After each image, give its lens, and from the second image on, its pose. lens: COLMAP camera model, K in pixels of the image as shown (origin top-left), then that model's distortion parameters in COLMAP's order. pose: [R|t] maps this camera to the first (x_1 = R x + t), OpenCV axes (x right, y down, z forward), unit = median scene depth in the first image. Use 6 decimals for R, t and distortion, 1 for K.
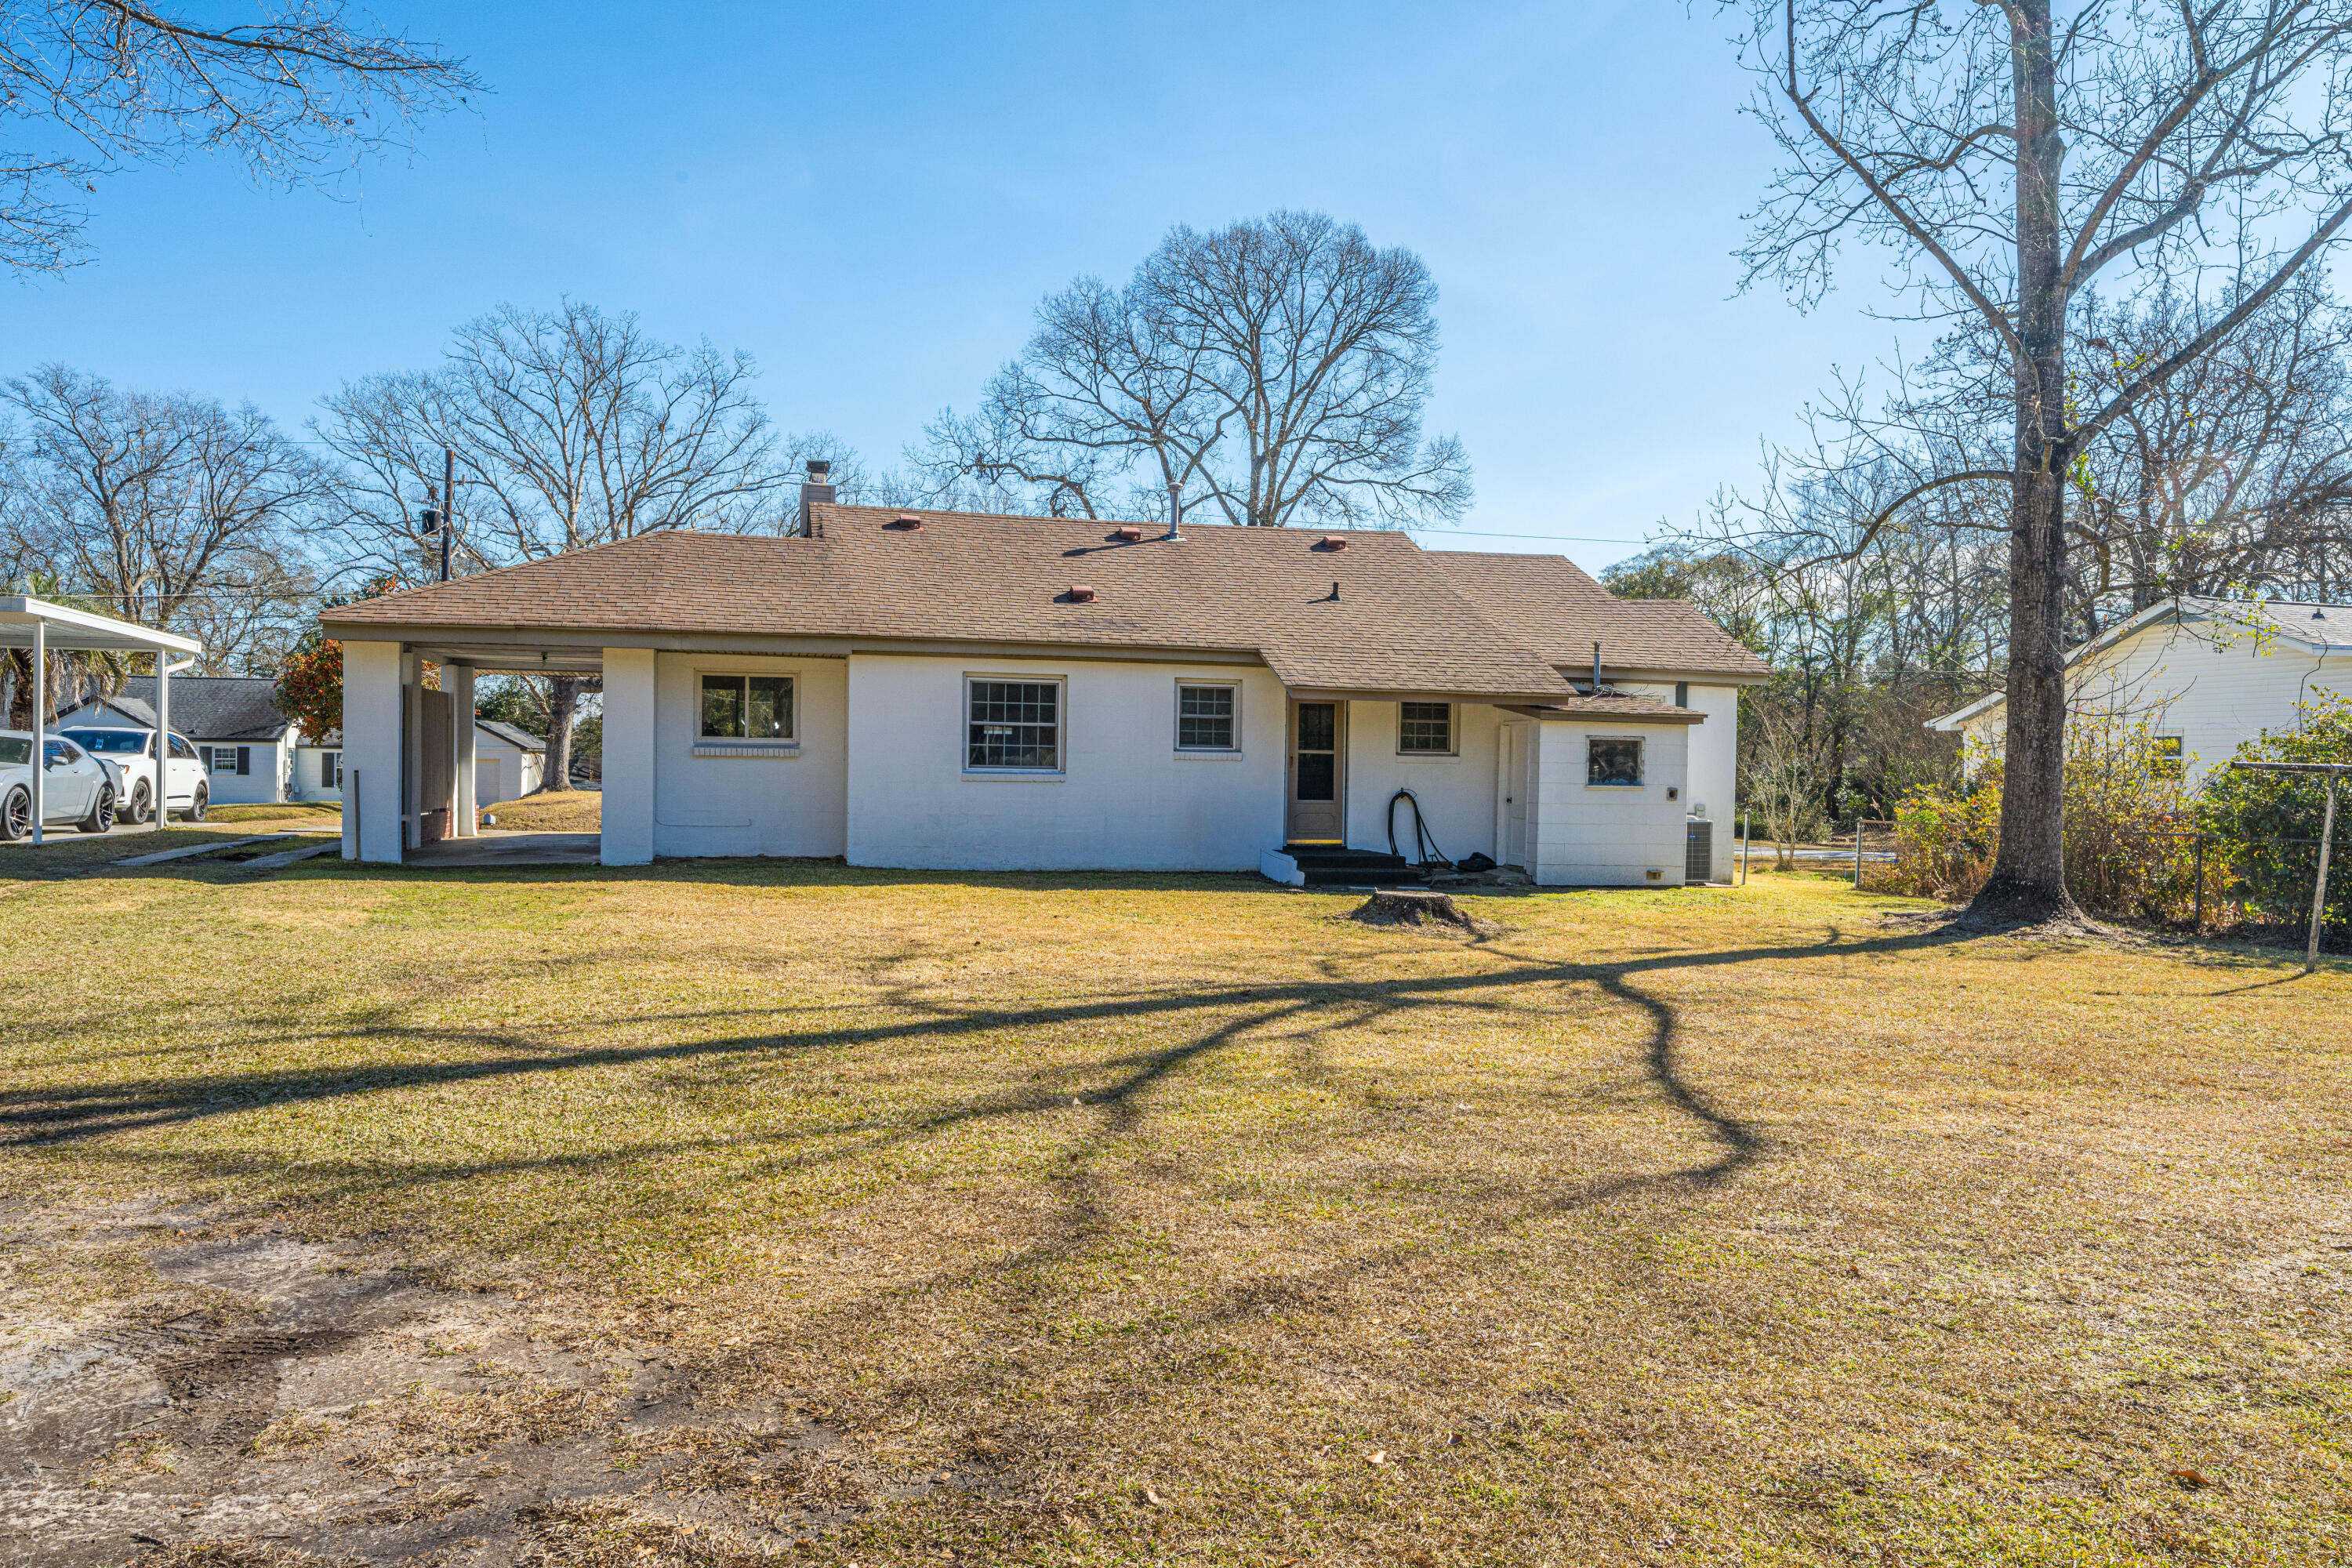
lens RADIAL K [[1594.6, 0, 1176.0], [0, 1594.6, 784.0], [0, 0, 1]] dist [-0.001892, -0.000315]
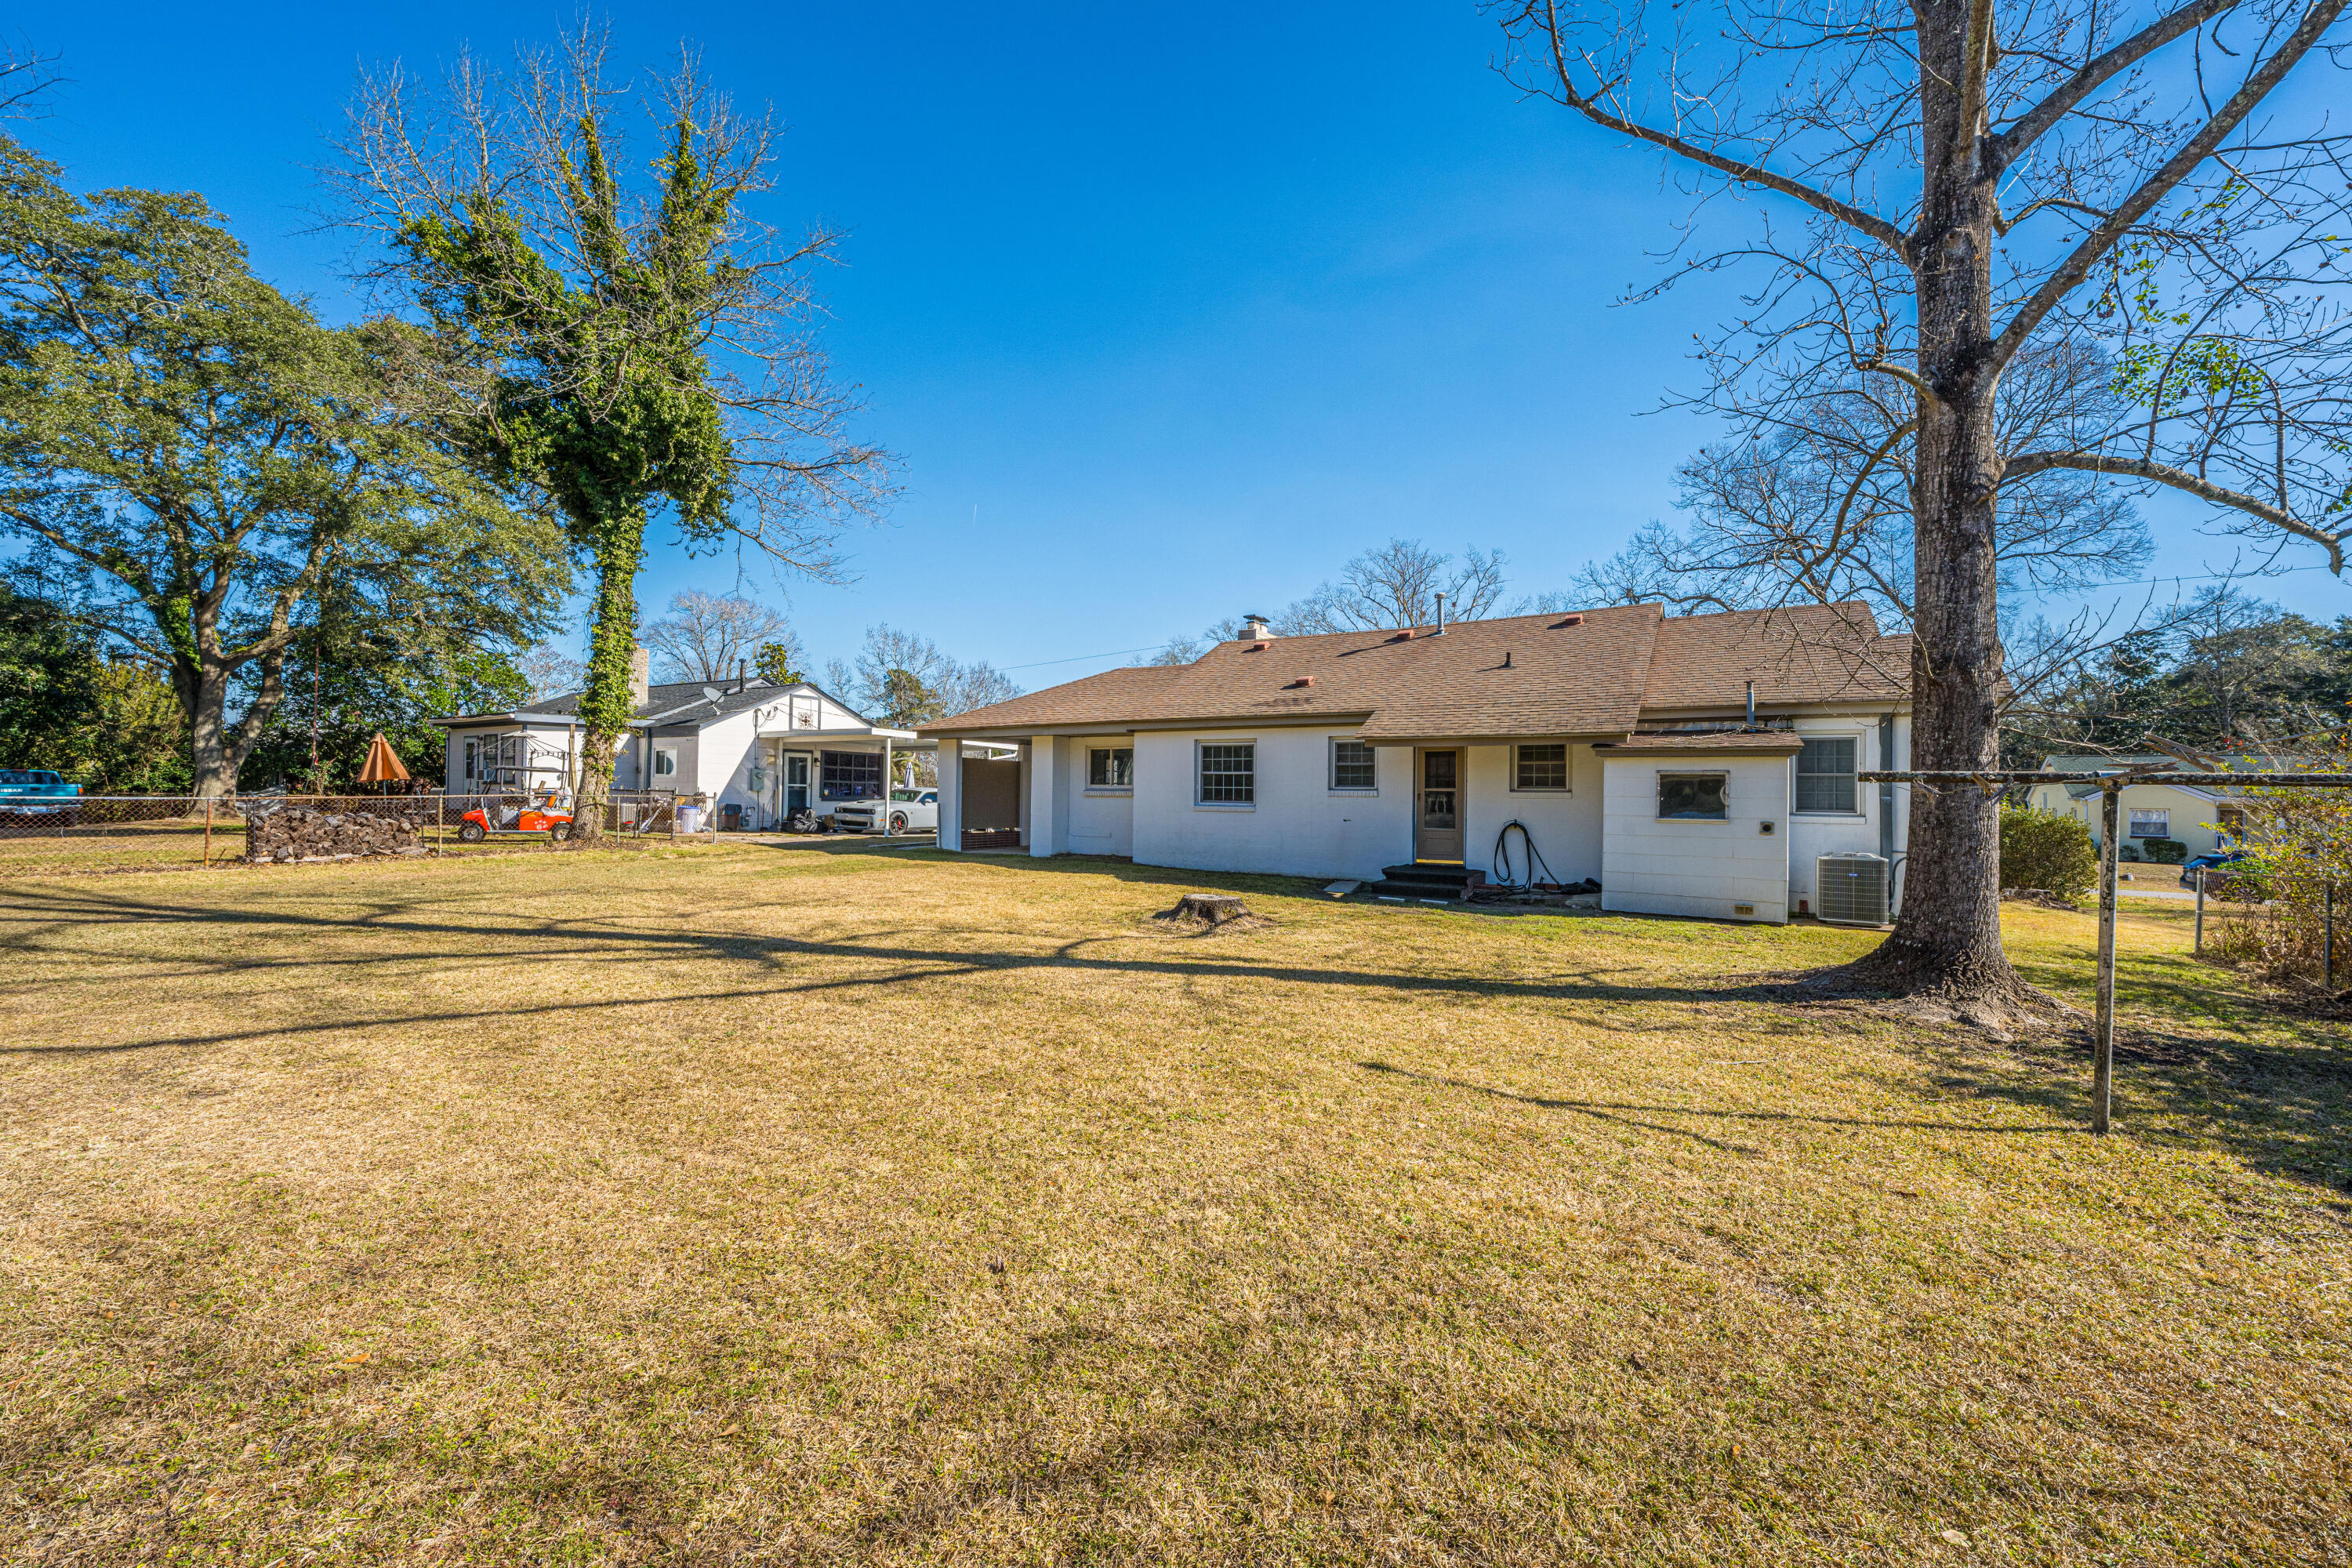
lens RADIAL K [[929.0, 0, 1160.9], [0, 929.0, 790.0], [0, 0, 1]] dist [0.001133, 0.000035]
pose [[0.687742, -0.011415, -0.725866, 0.190888], [-0.013603, 0.999498, -0.028607, 0.001701], [0.725828, 0.029548, 0.687241, 0.137180]]
